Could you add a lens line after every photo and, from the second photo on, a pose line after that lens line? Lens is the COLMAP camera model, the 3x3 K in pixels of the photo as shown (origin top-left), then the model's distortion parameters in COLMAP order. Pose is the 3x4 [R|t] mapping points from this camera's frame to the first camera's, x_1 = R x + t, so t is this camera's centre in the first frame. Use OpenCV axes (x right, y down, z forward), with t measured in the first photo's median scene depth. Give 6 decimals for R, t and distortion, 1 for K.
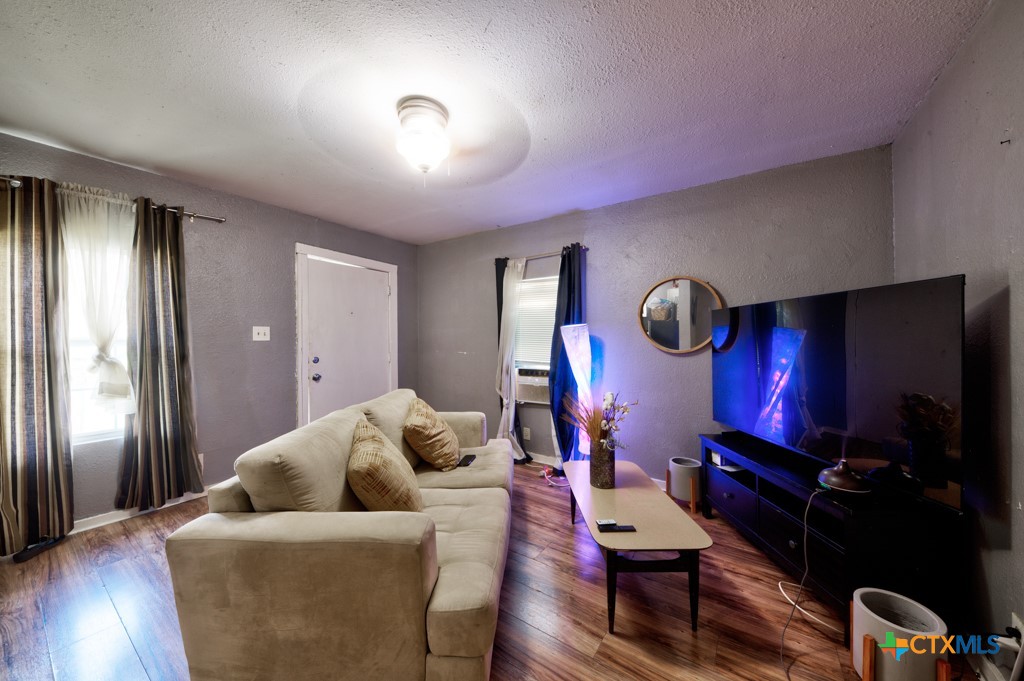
lens RADIAL K [[359.2, 0, 513.7], [0, 359.2, 336.2], [0, 0, 1]] dist [0.000852, -0.000130]
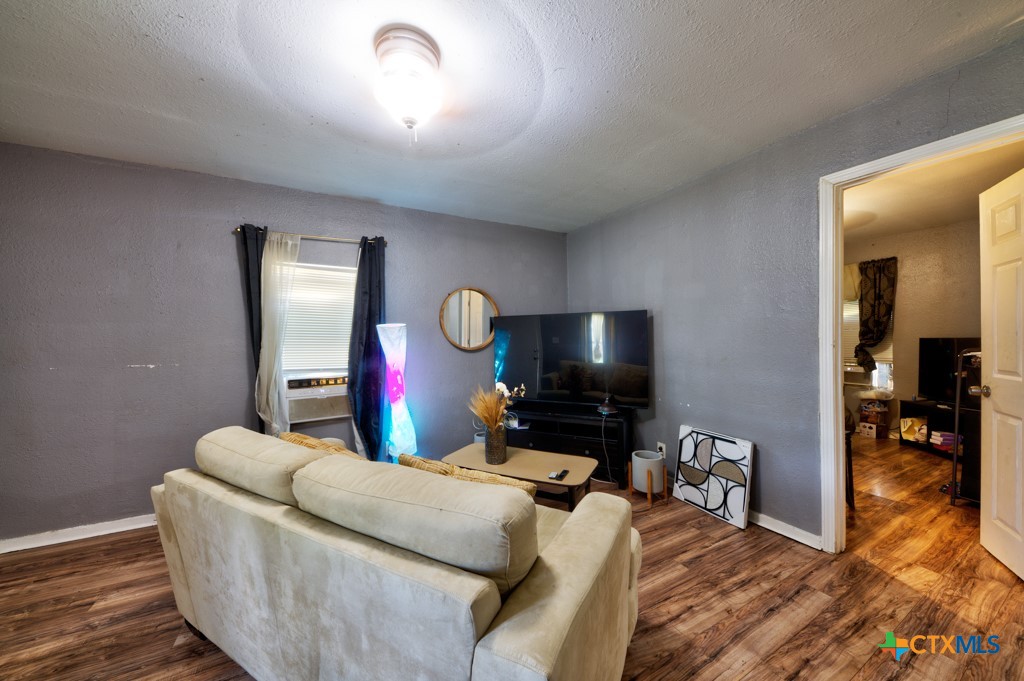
lens RADIAL K [[364.7, 0, 512.0], [0, 364.7, 340.5], [0, 0, 1]] dist [0.000201, 0.000026]
pose [[0.445658, -0.010533, 0.895142, -0.508628], [0.002534, 0.999942, 0.010504, 0.001081], [-0.895200, -0.002413, 0.445658, 0.262877]]
